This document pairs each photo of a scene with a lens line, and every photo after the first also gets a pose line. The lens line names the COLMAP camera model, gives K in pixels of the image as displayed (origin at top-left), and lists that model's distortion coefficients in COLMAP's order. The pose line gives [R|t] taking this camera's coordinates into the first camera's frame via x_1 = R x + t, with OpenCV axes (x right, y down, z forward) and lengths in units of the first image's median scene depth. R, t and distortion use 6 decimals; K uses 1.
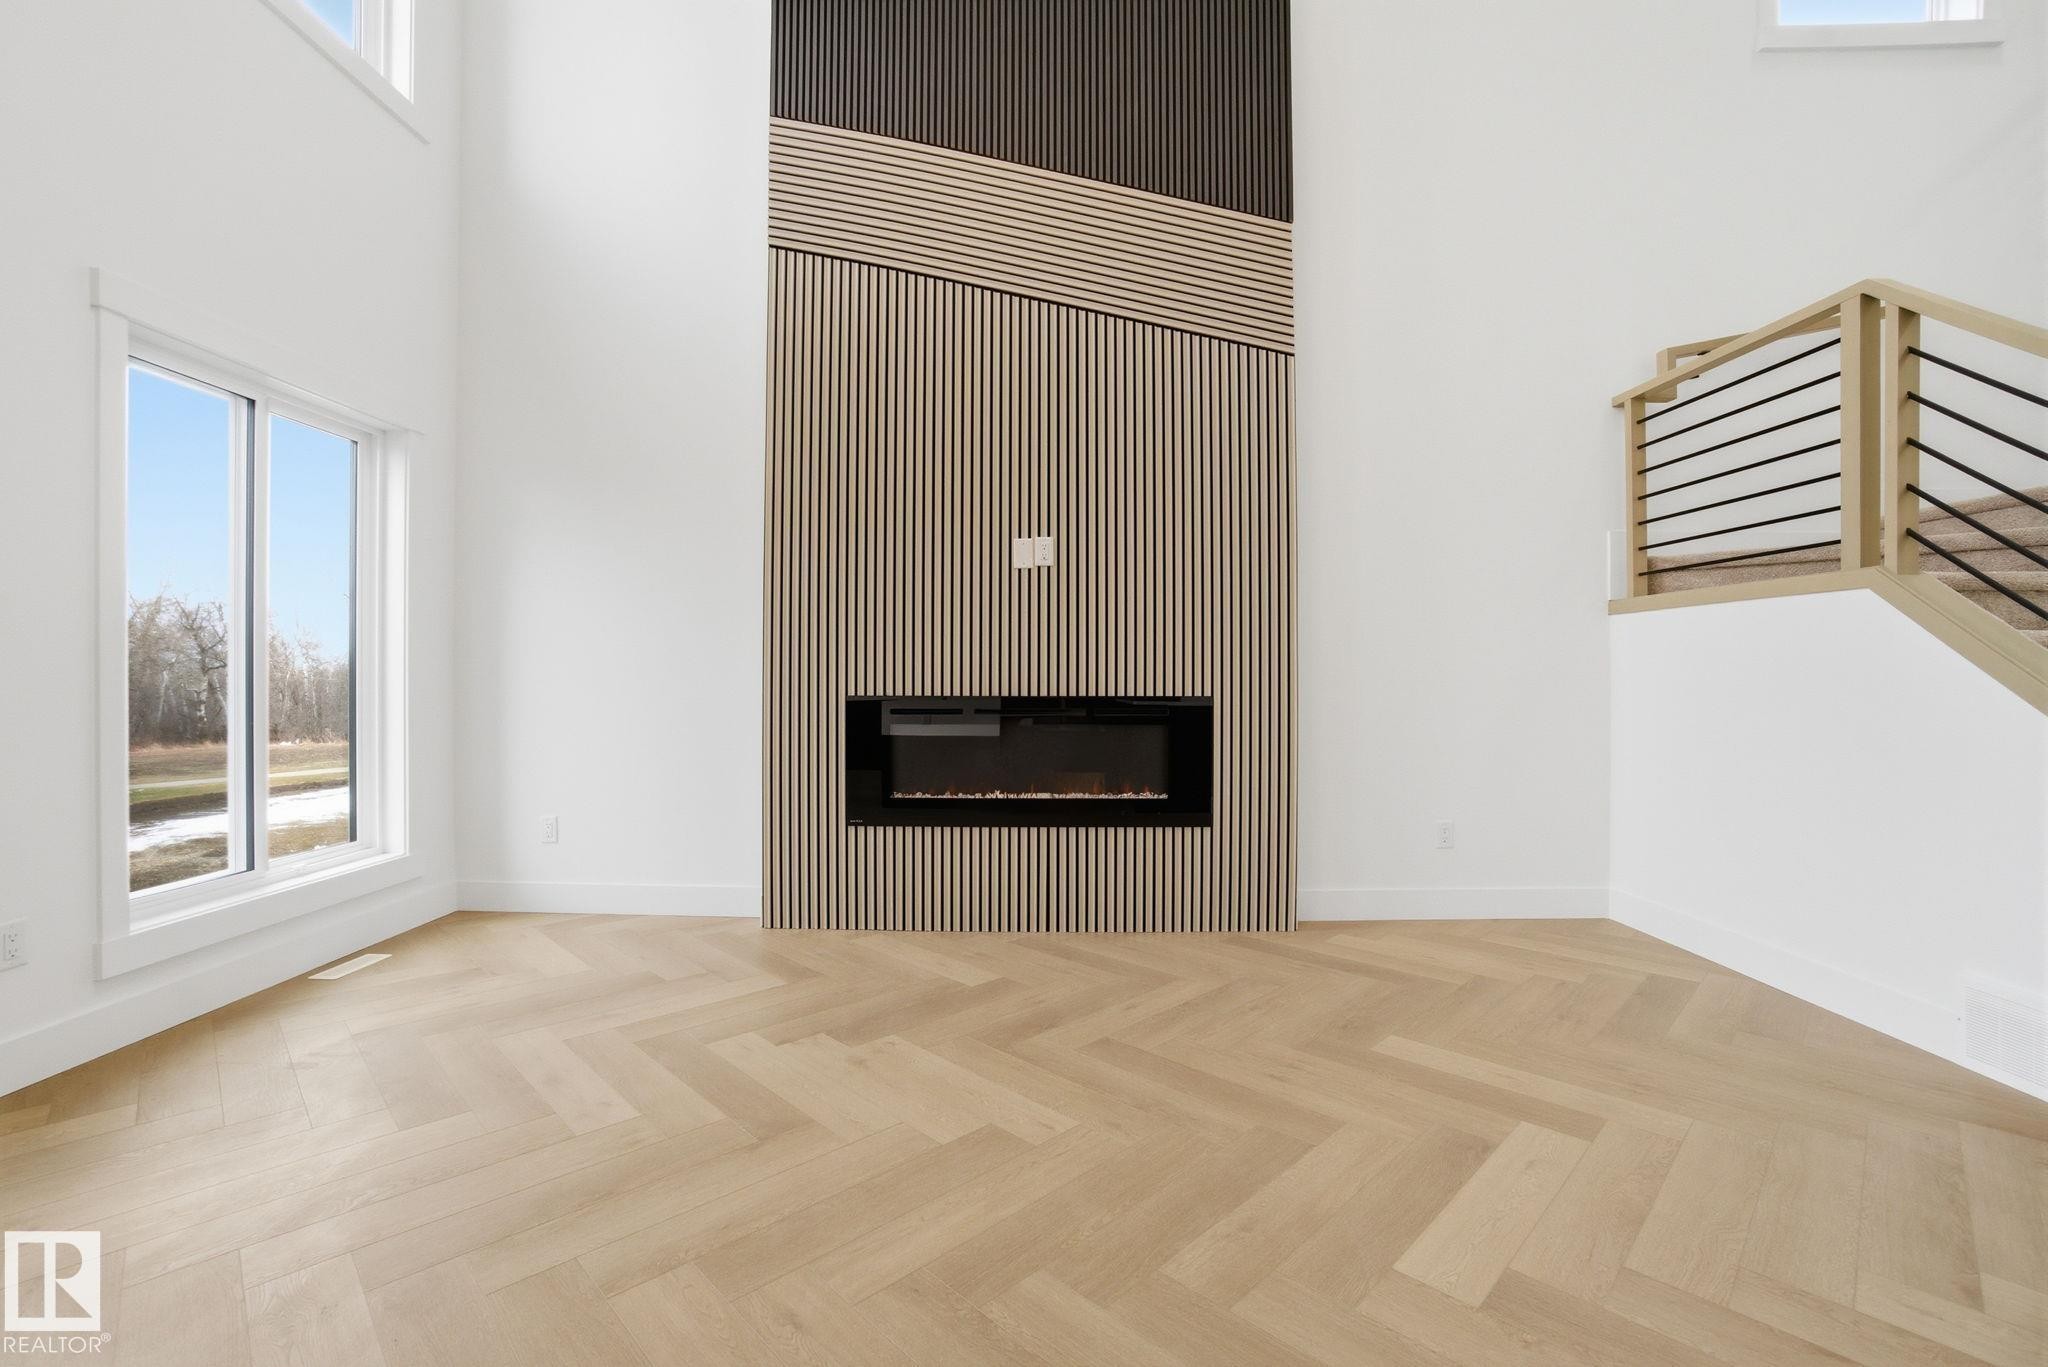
lens RADIAL K [[900.0, 0, 1015.4], [0, 900.0, 681.0], [0, 0, 1]] dist [-0.064894, 0.029043]
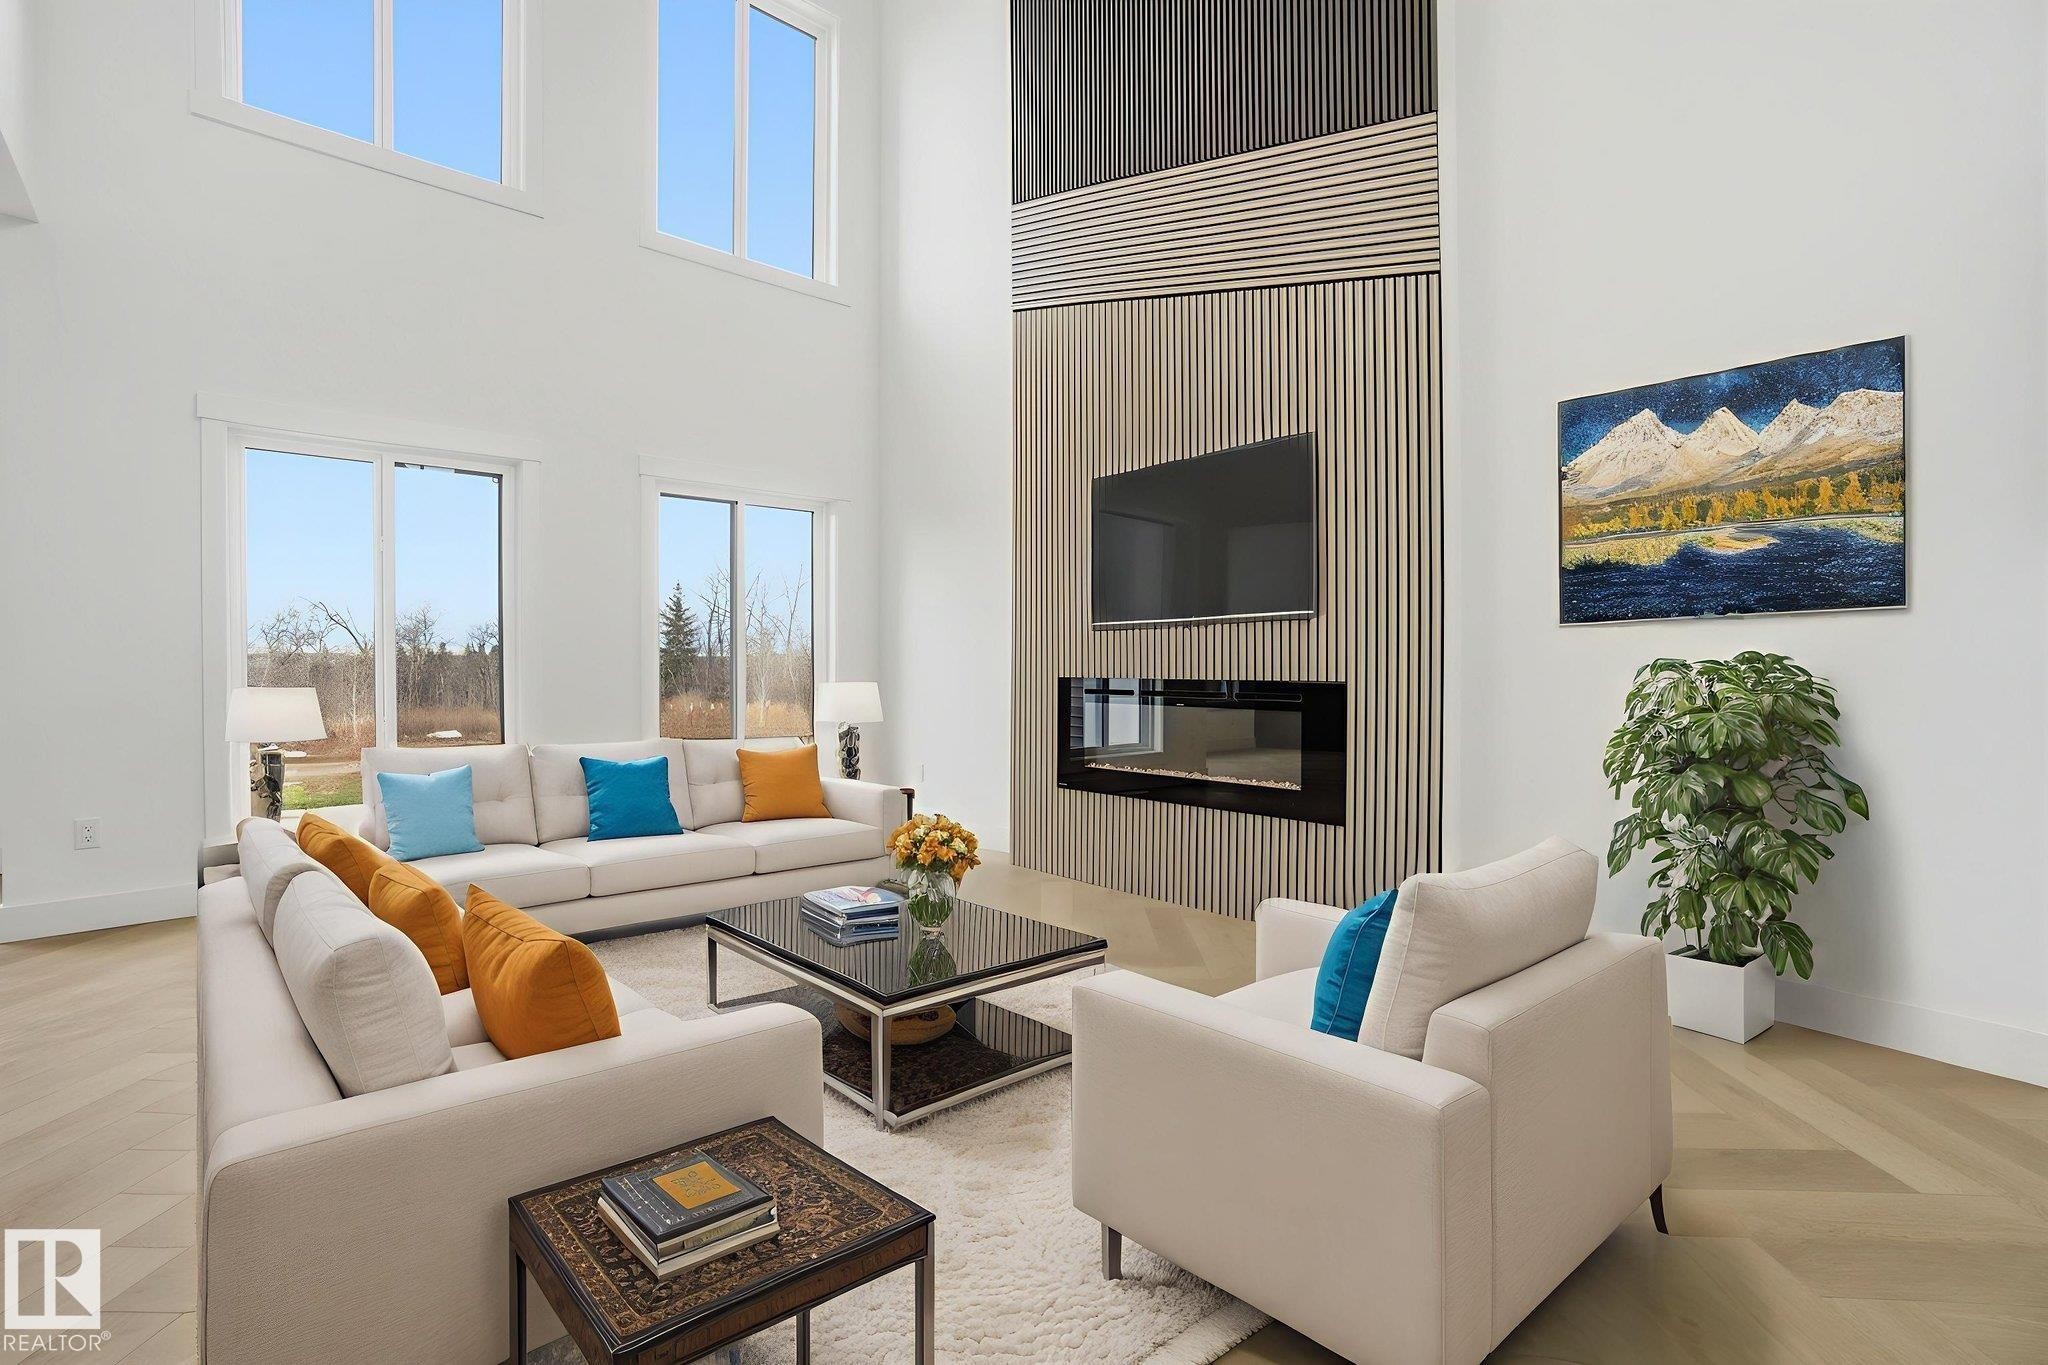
lens RADIAL K [[900.0, 0, 1015.4], [0, 900.0, 680.0], [0, 0, 1]] dist [-0.064894, 0.029043]
pose [[0.689782, 0.013460, -0.723892, 0.633584], [0.000548, 0.999817, 0.019113, -0.002448], [0.724017, -0.013580, 0.689648, 0.140079]]
